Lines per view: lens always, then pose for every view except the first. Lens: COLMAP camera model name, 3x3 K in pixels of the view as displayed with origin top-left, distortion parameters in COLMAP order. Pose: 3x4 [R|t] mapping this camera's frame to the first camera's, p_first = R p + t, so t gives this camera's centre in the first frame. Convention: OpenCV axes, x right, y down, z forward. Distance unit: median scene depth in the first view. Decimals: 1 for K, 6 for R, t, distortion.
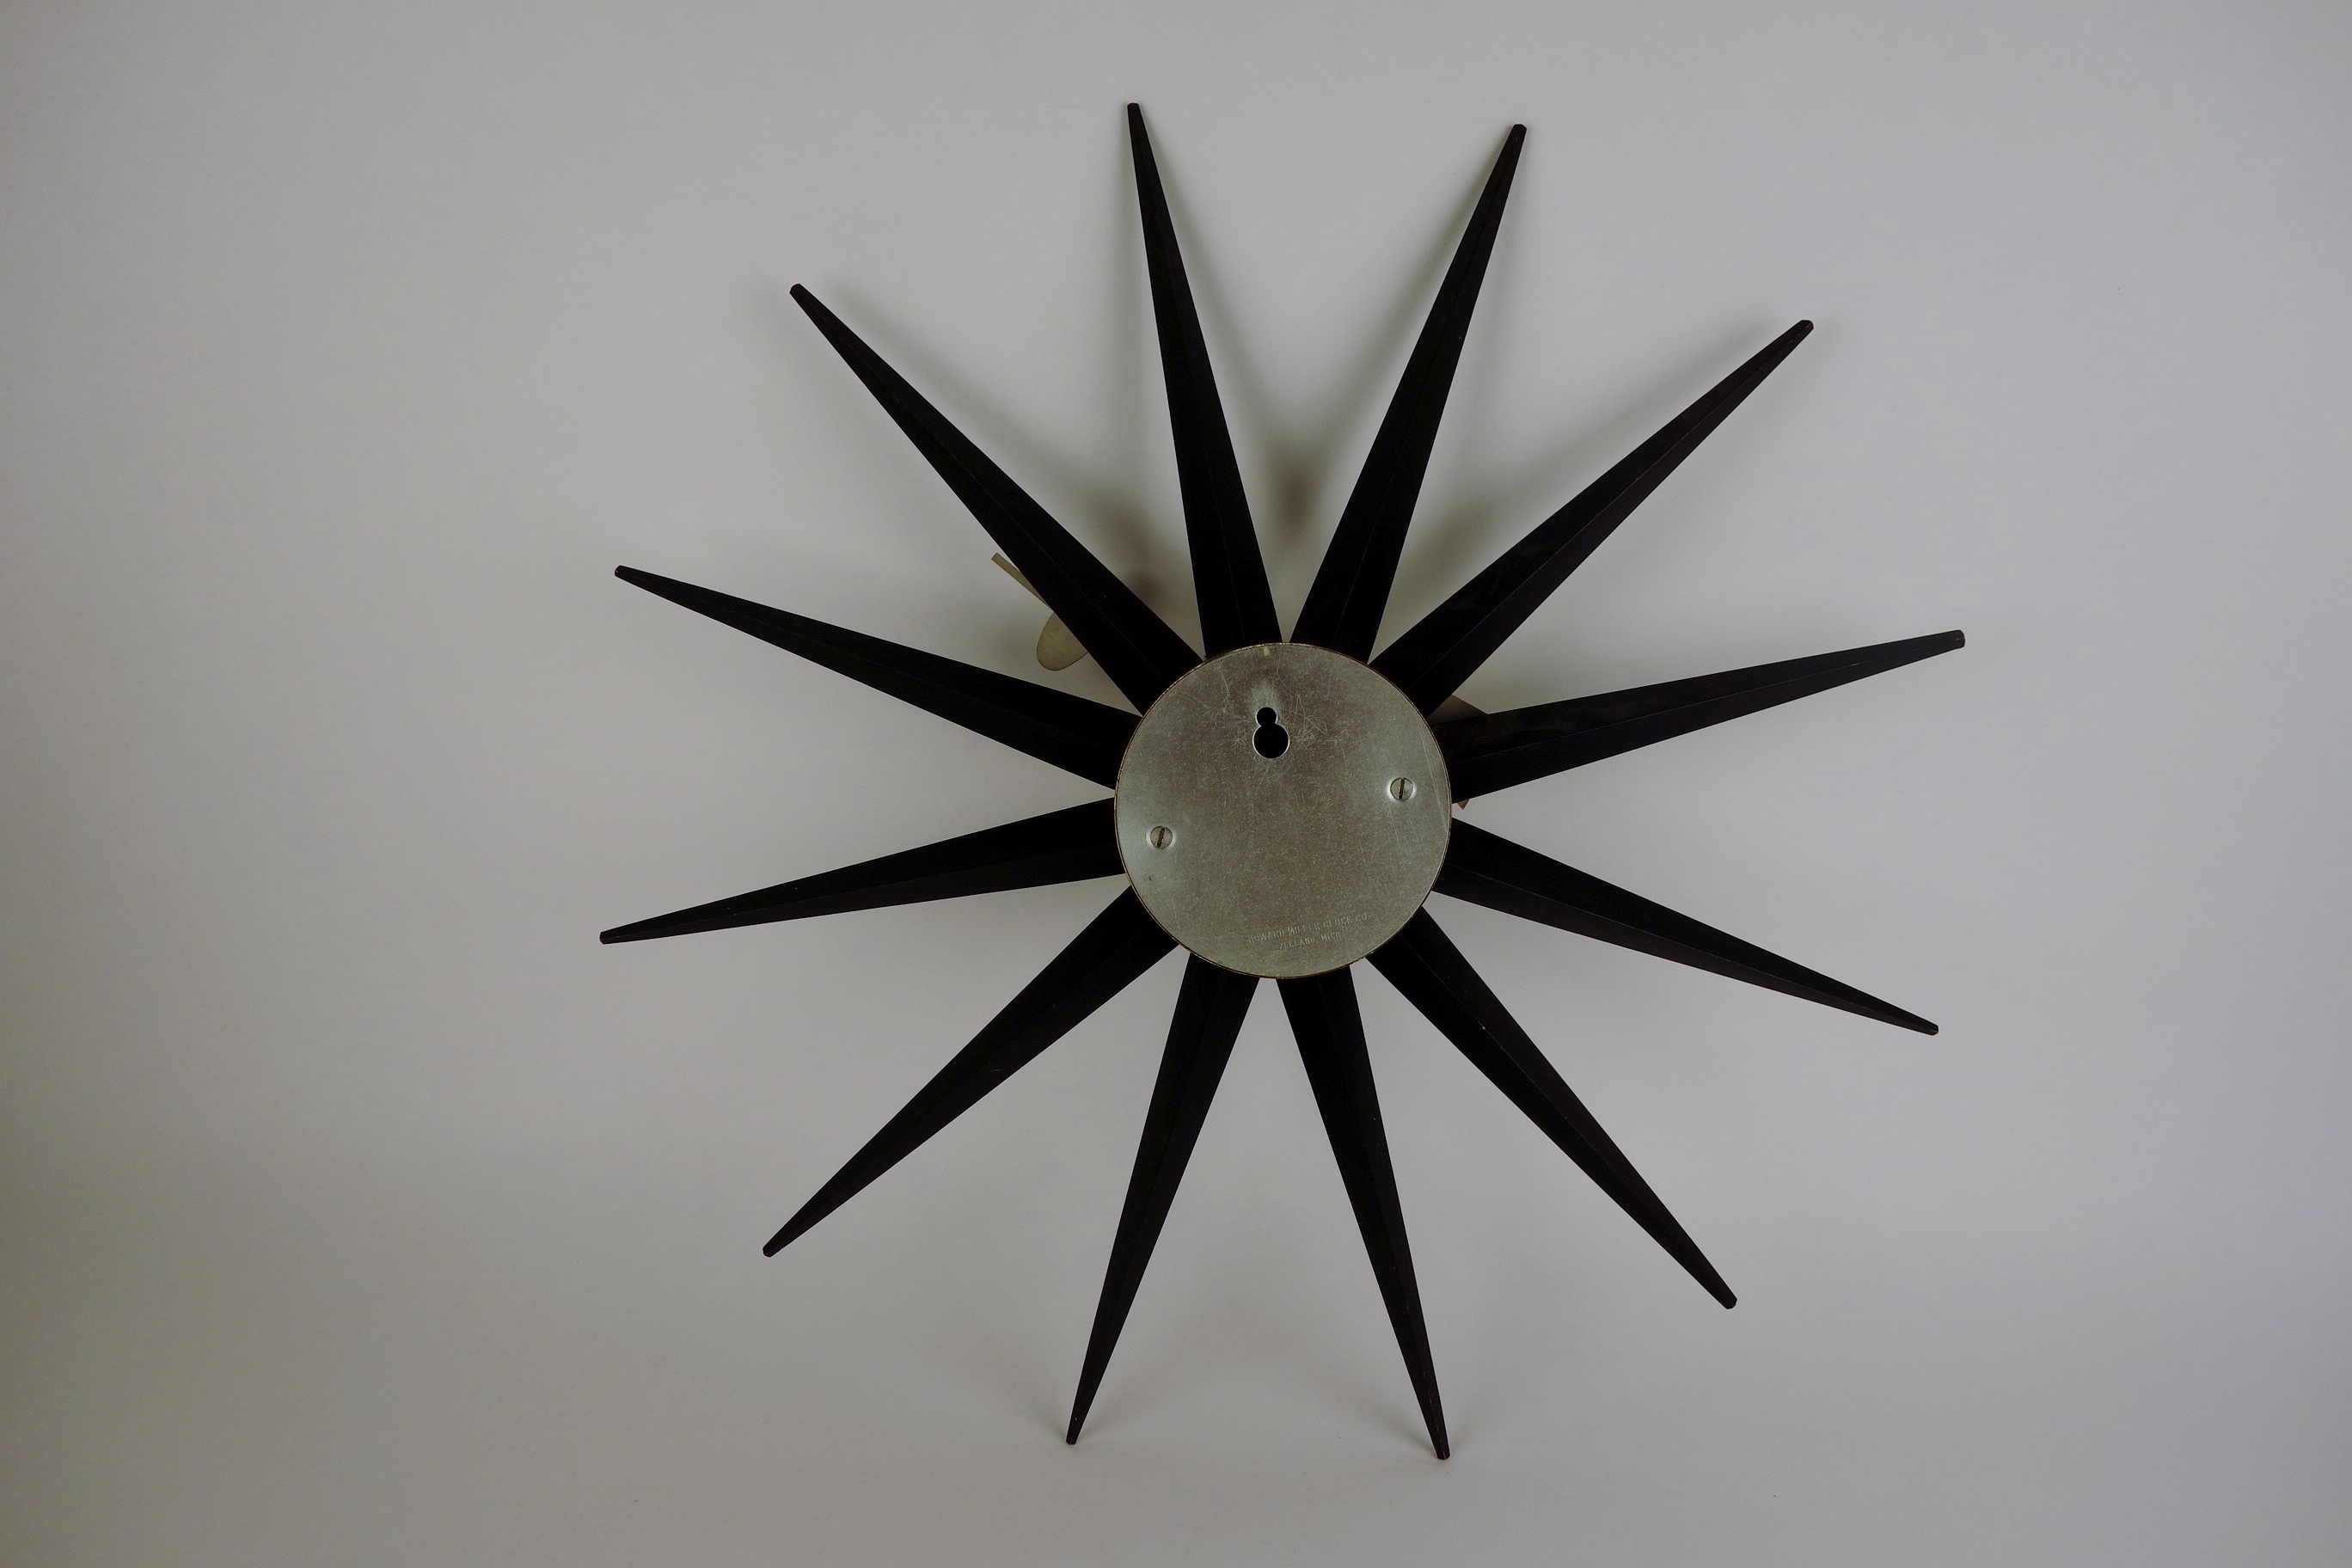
lens RADIAL K [[1895.3, 0, 1177.5], [0, 1895.3, 785.6], [0, 0, 1]] dist [0.007910, -0.000210]
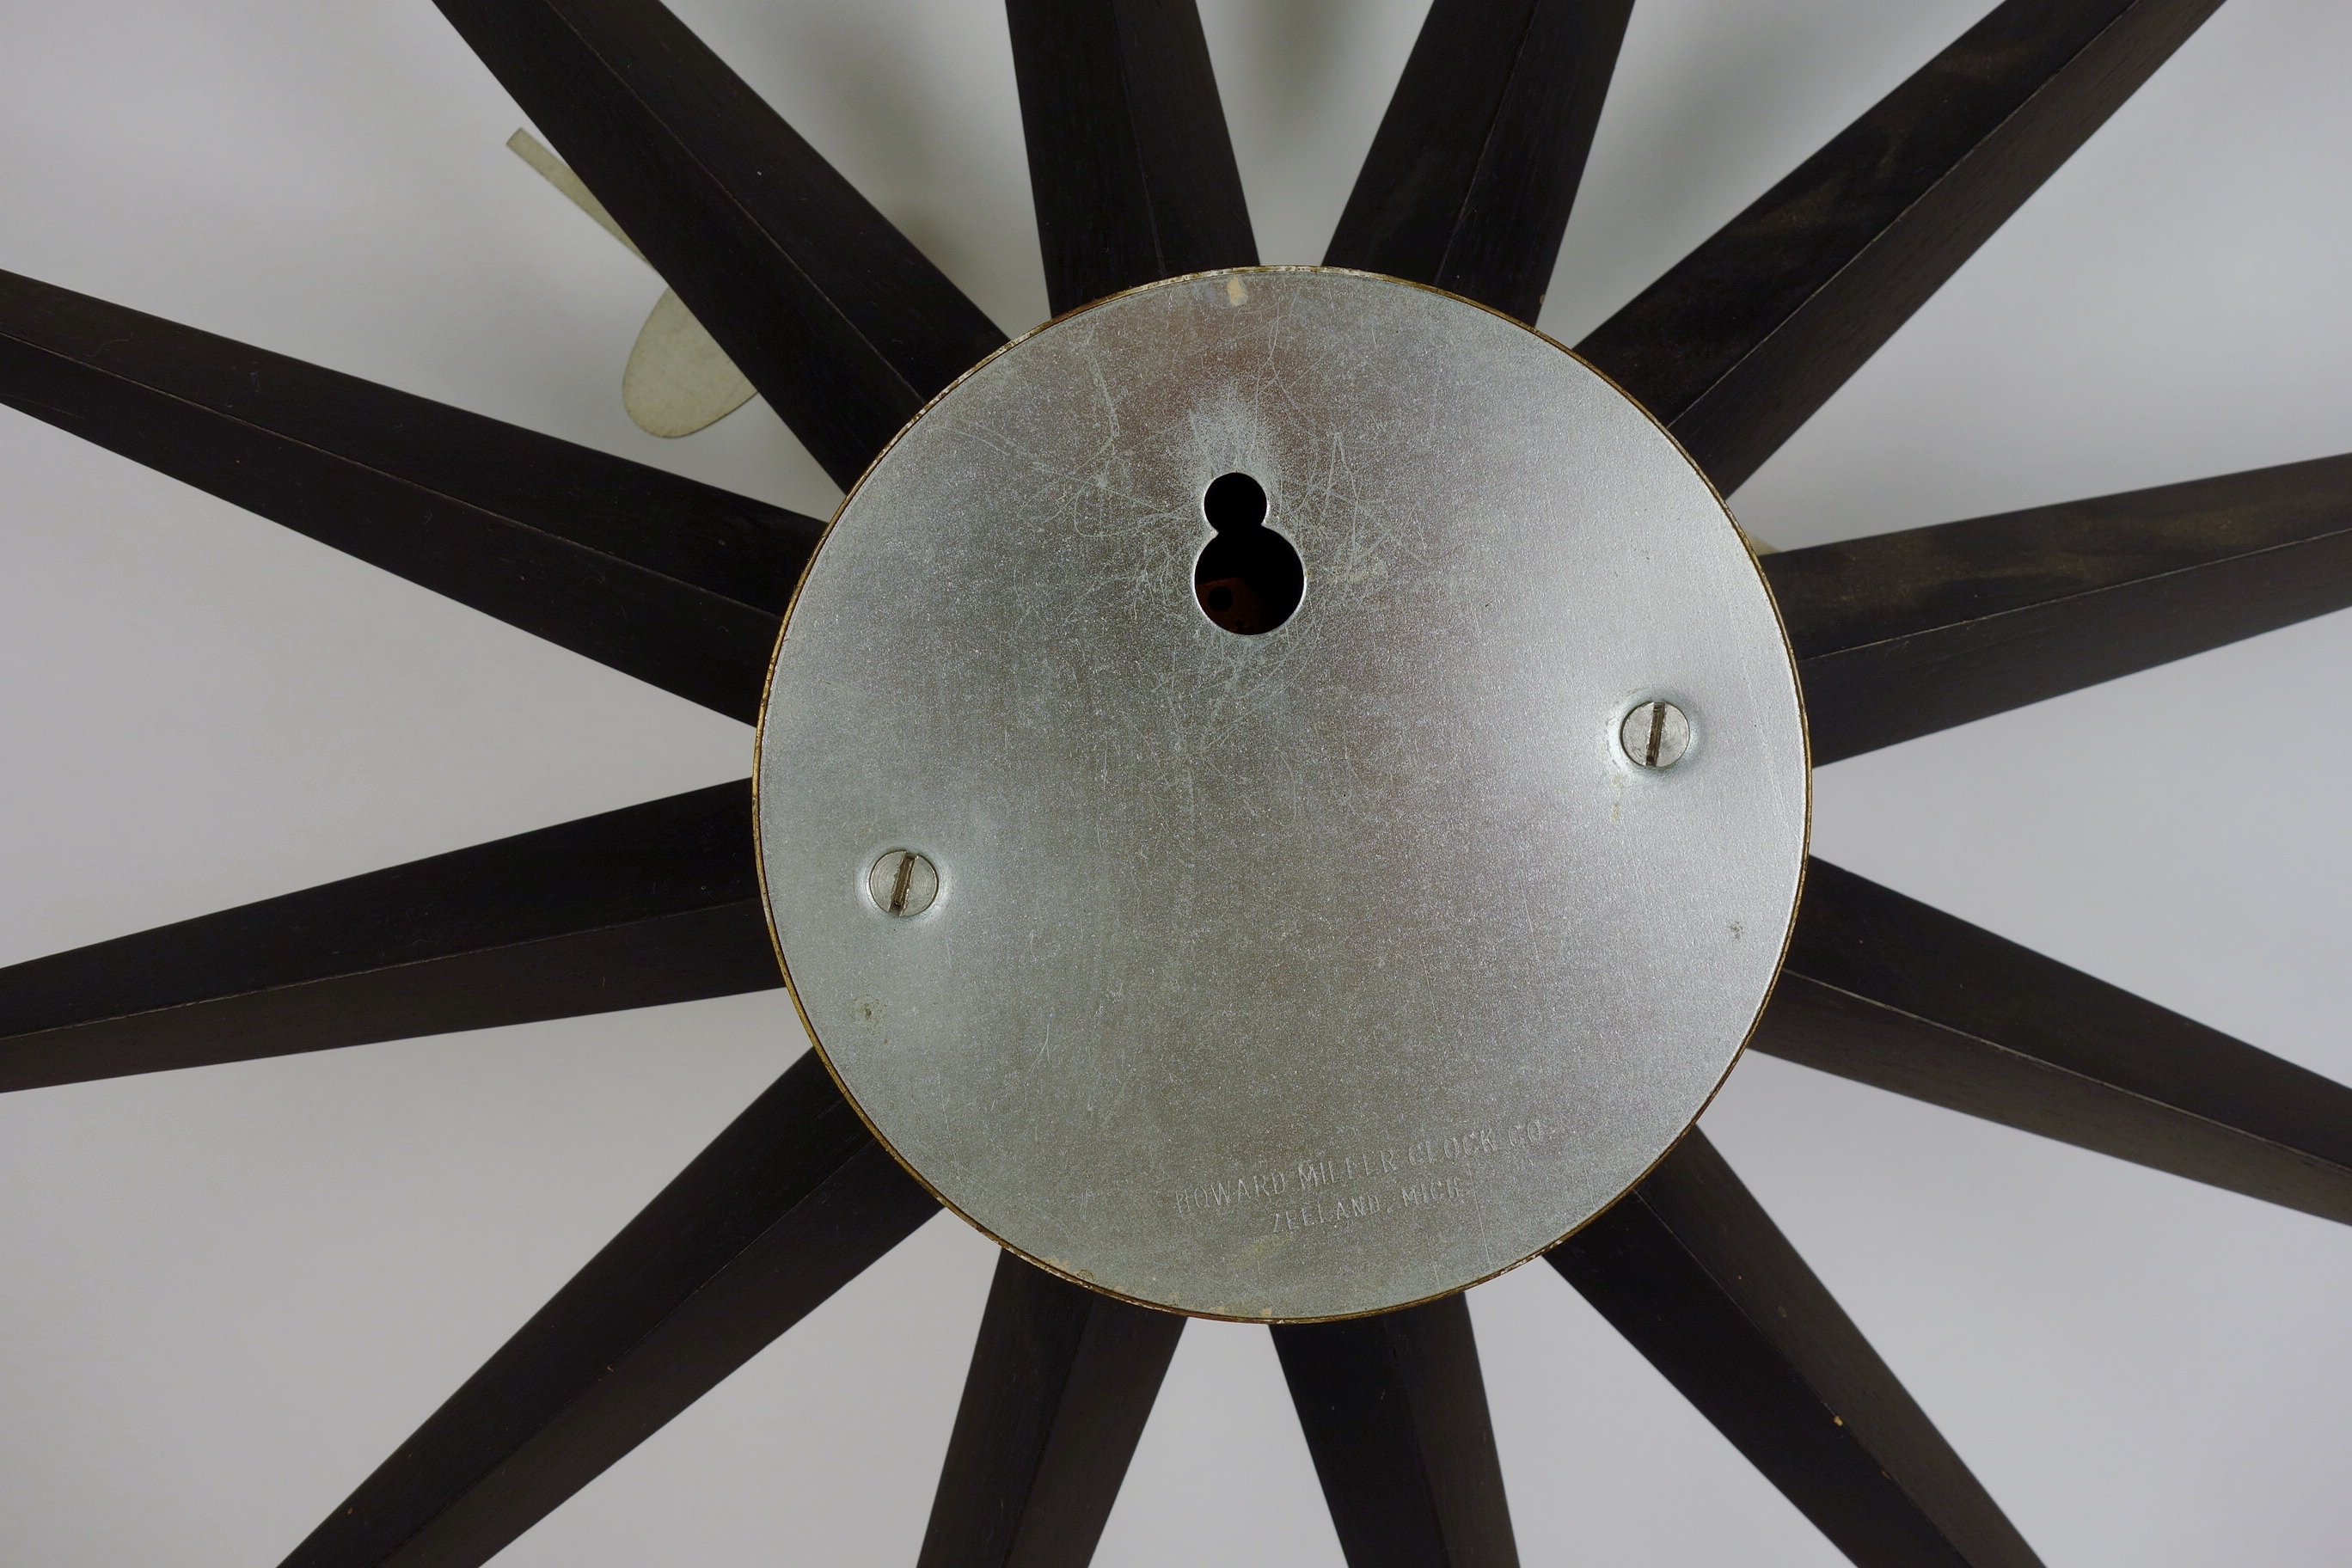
lens RADIAL K [[1895.3, 0, 1177.8], [0, 1895.3, 789.7], [0, 0, 1]] dist [0.007910, -0.000210]
pose [[0.999225, 0.004865, 0.039057, 0.025076], [-0.004336, 0.999898, -0.013629, 0.015770], [-0.039119, 0.013450, 0.999144, 0.680351]]
